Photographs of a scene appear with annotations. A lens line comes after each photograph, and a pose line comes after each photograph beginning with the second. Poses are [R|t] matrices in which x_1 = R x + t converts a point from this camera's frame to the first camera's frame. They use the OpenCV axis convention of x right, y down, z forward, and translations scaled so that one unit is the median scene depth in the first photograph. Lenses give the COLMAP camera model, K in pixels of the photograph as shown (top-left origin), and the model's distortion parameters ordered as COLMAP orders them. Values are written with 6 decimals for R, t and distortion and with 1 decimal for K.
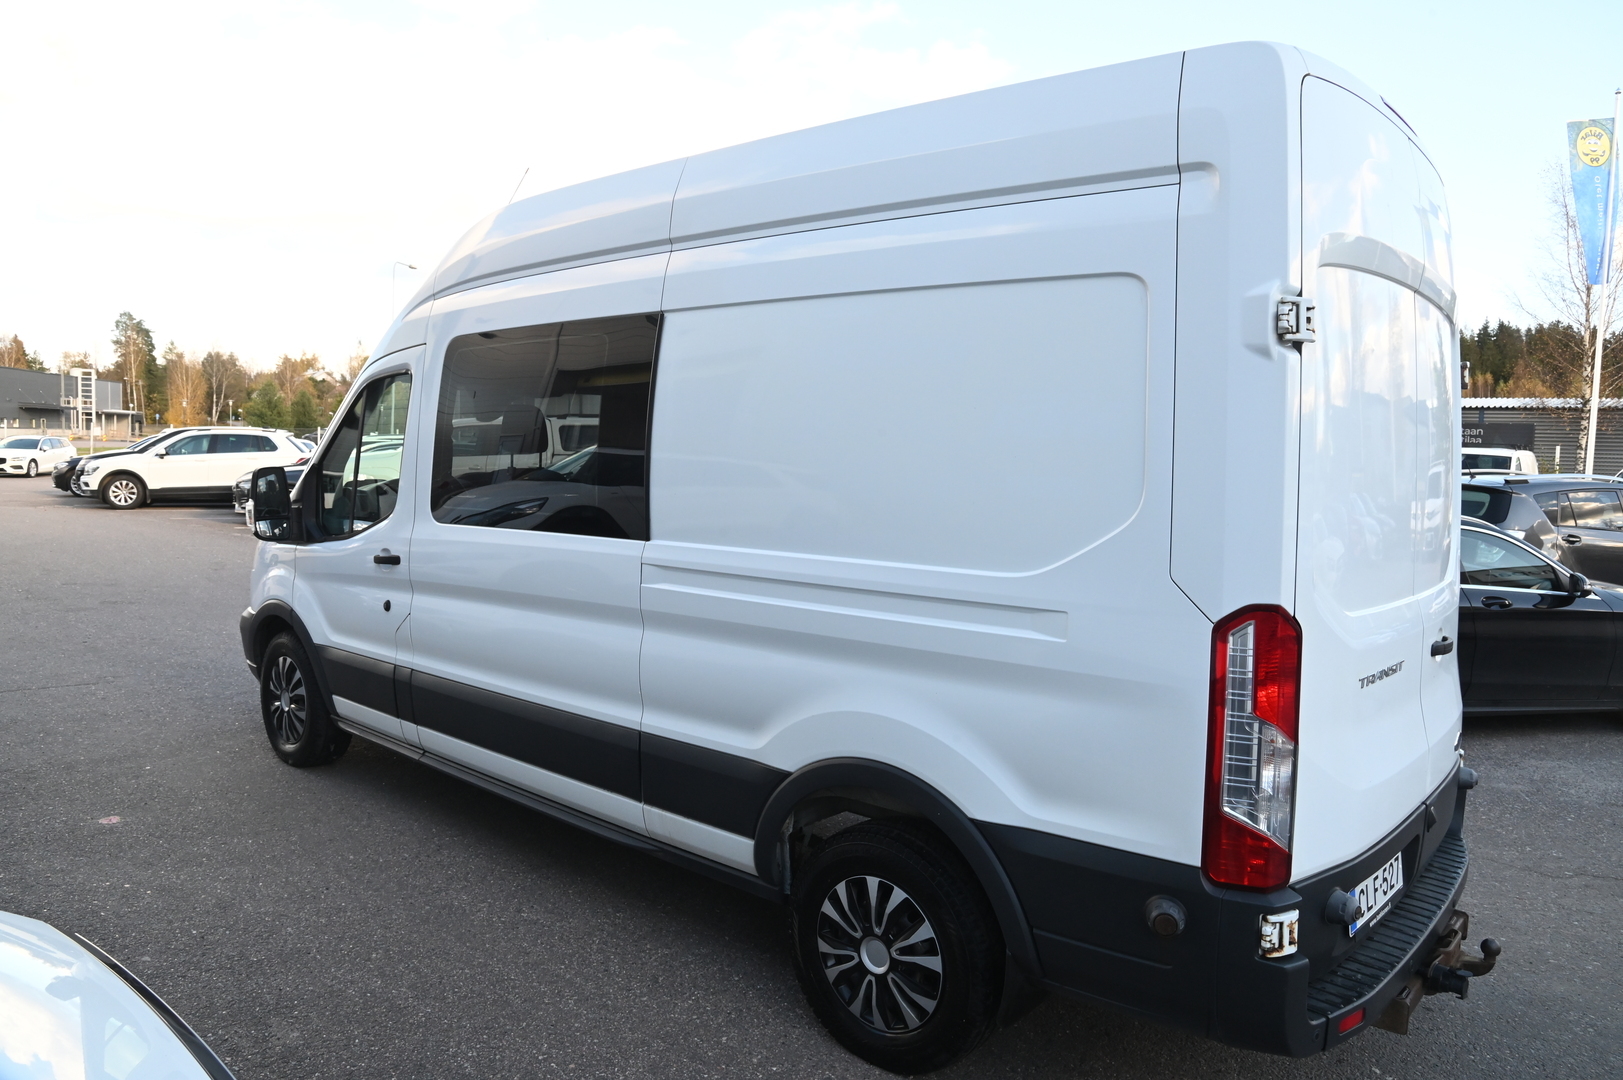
lens RADIAL K [[1172.8, 0, 811.5], [0, 1172.8, 540.0], [0, 0, 1]] dist [-0.091032, 0.060129]
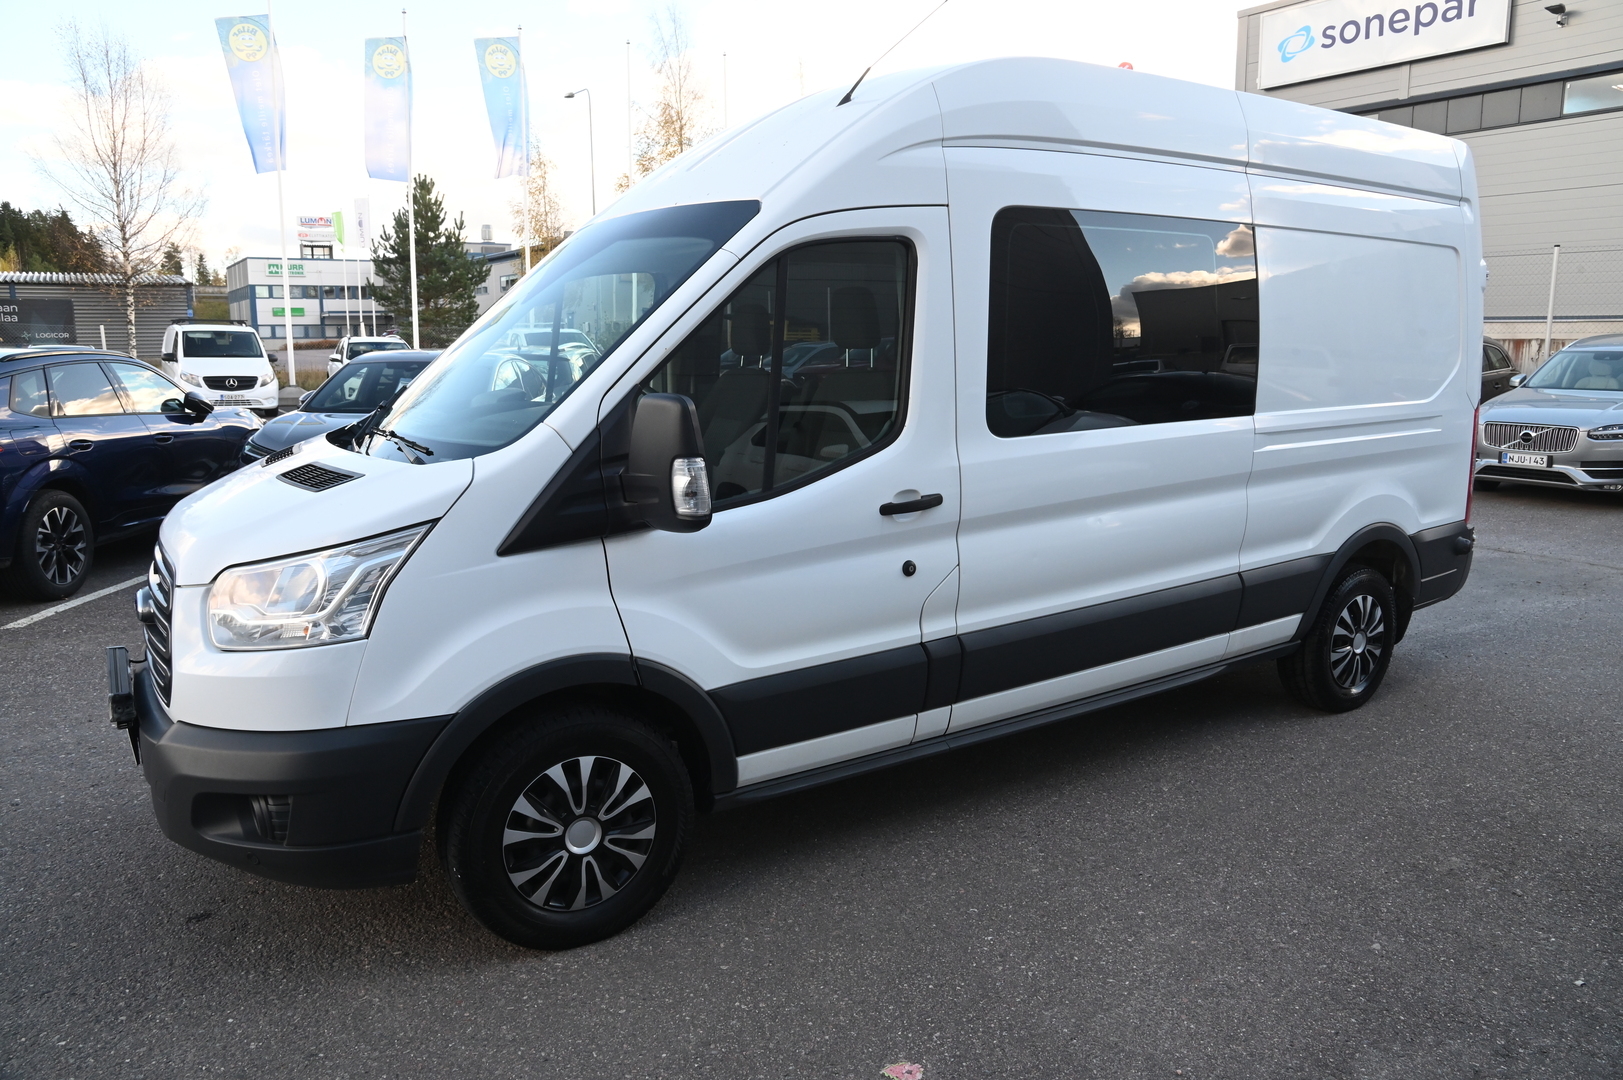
lens RADIAL K [[1172.8, 0, 811.5], [0, 1172.8, 540.0], [0, 0, 1]] dist [-0.091032, 0.060129]
pose [[0.205109, -0.192439, 0.959634, -1.074827], [0.085948, 0.980234, 0.178200, -0.095751], [-0.974958, 0.045928, 0.217595, 0.900119]]
